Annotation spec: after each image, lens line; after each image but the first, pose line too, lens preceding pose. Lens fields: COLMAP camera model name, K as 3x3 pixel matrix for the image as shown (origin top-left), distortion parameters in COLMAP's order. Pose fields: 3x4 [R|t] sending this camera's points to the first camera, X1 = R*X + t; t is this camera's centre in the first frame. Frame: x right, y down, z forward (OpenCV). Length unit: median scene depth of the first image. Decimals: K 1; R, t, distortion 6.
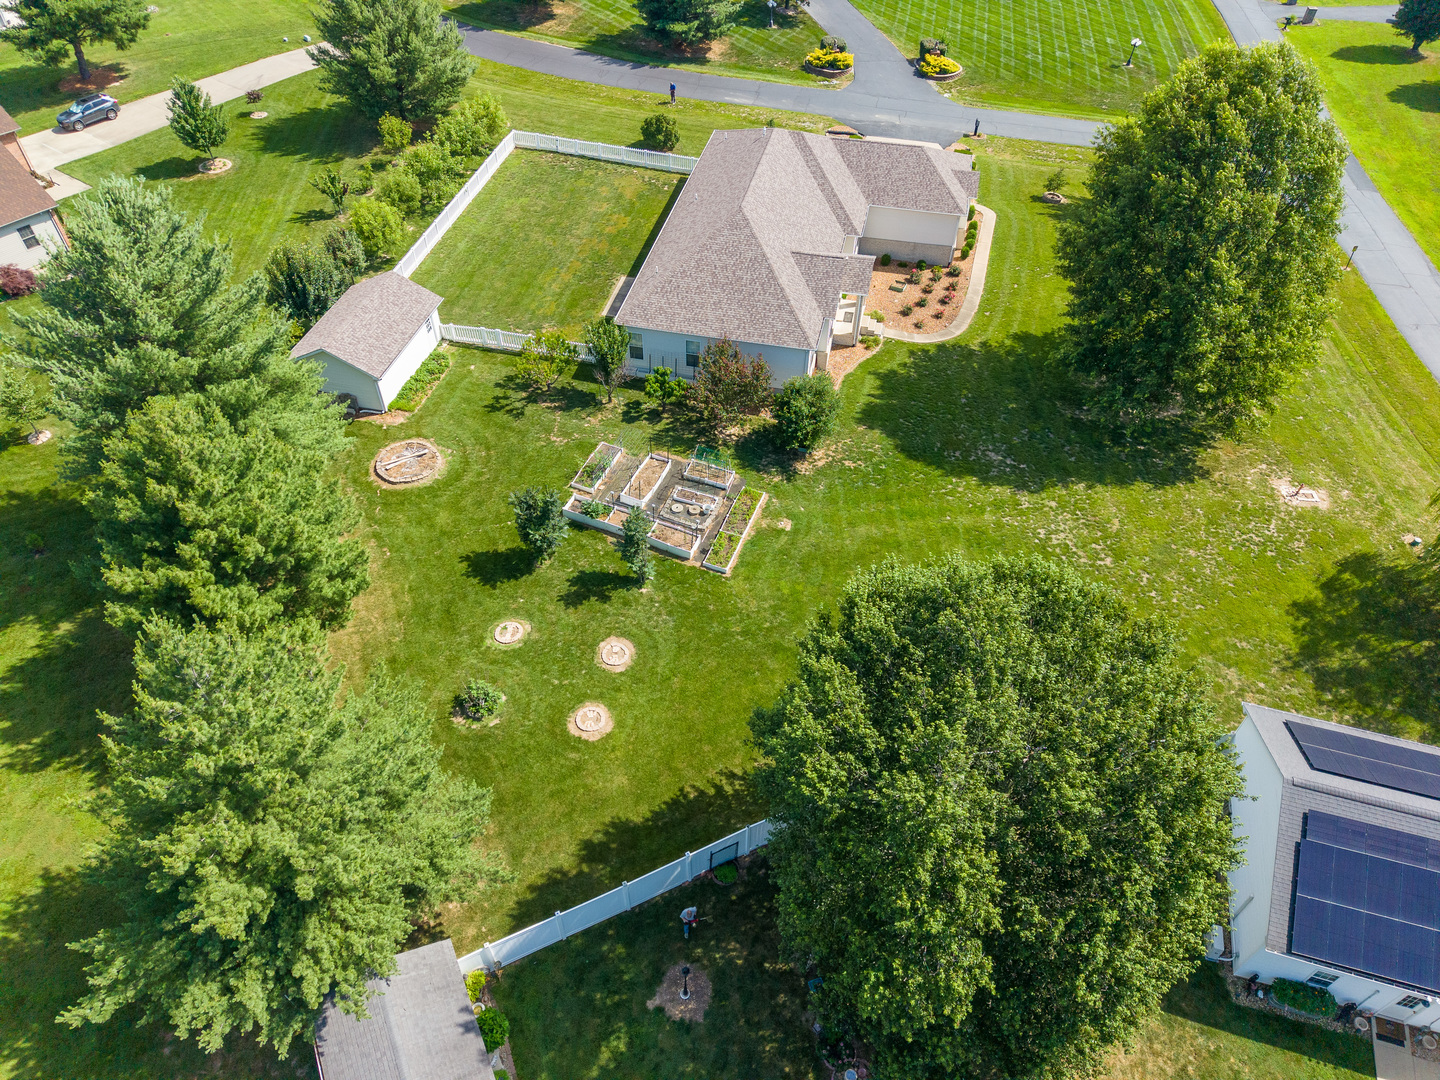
lens RADIAL K [[934.8, 0, 720.0], [0, 934.8, 540.0], [0, 0, 1]] dist [0.053865, -0.058041]
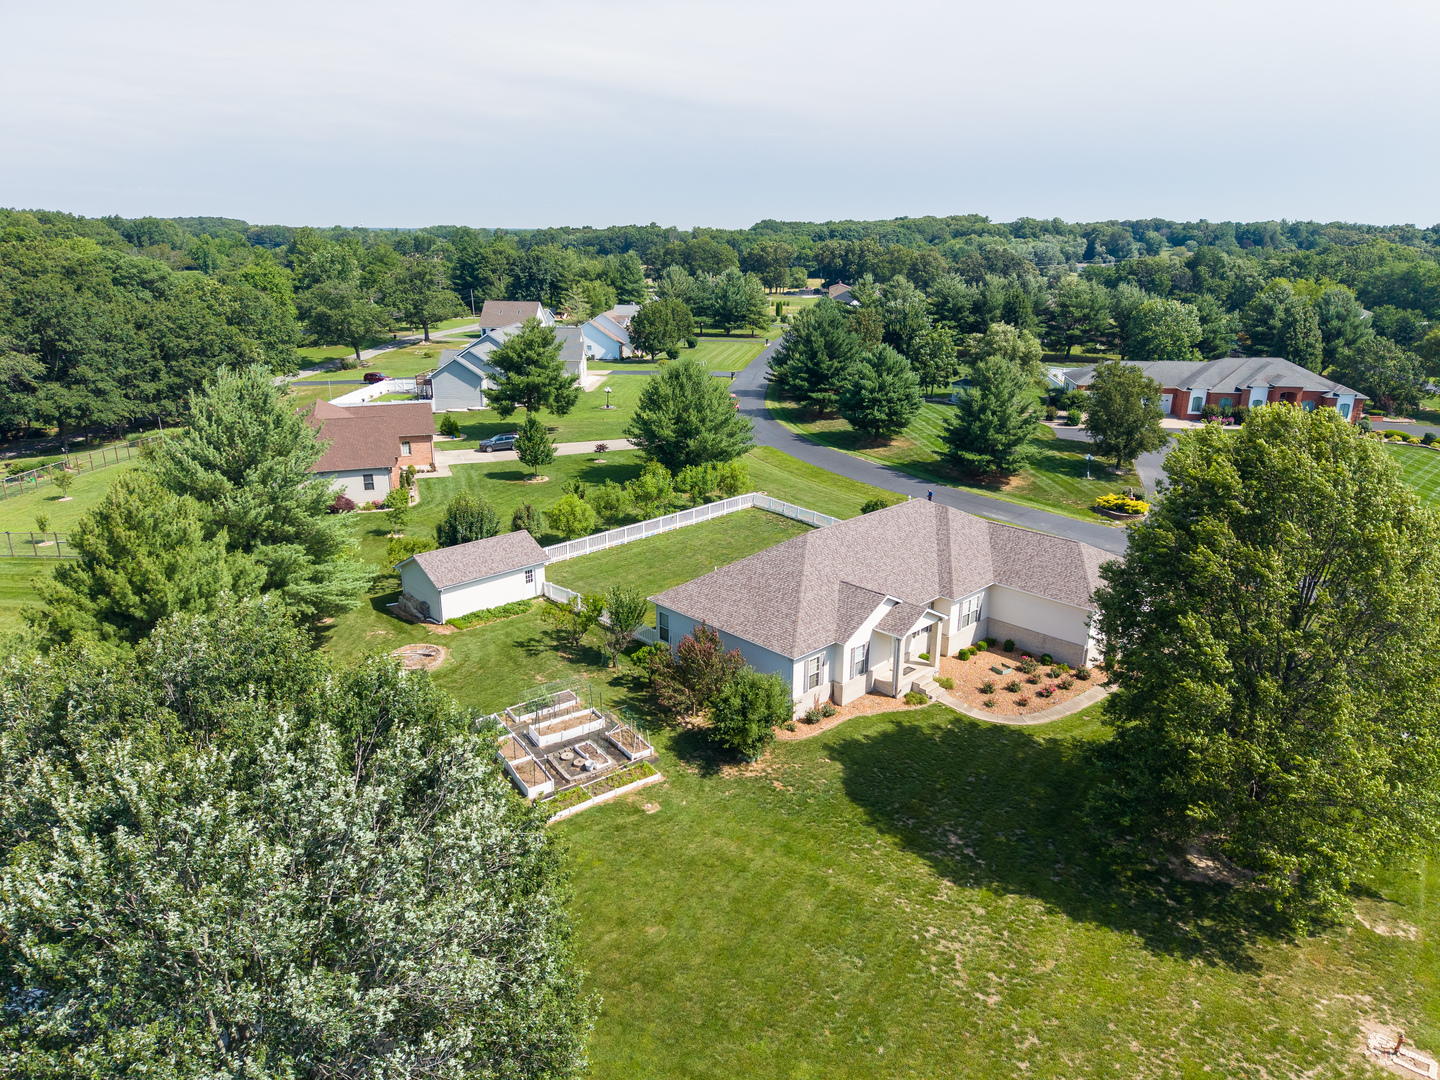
lens RADIAL K [[934.8, 0, 720.0], [0, 934.8, 540.0], [0, 0, 1]] dist [0.053865, -0.058041]
pose [[0.838769, 0.161562, -0.519966, 0.488719], [-0.386198, 0.849701, -0.358969, 0.055867], [0.383820, 0.501902, 0.775098, 0.182446]]
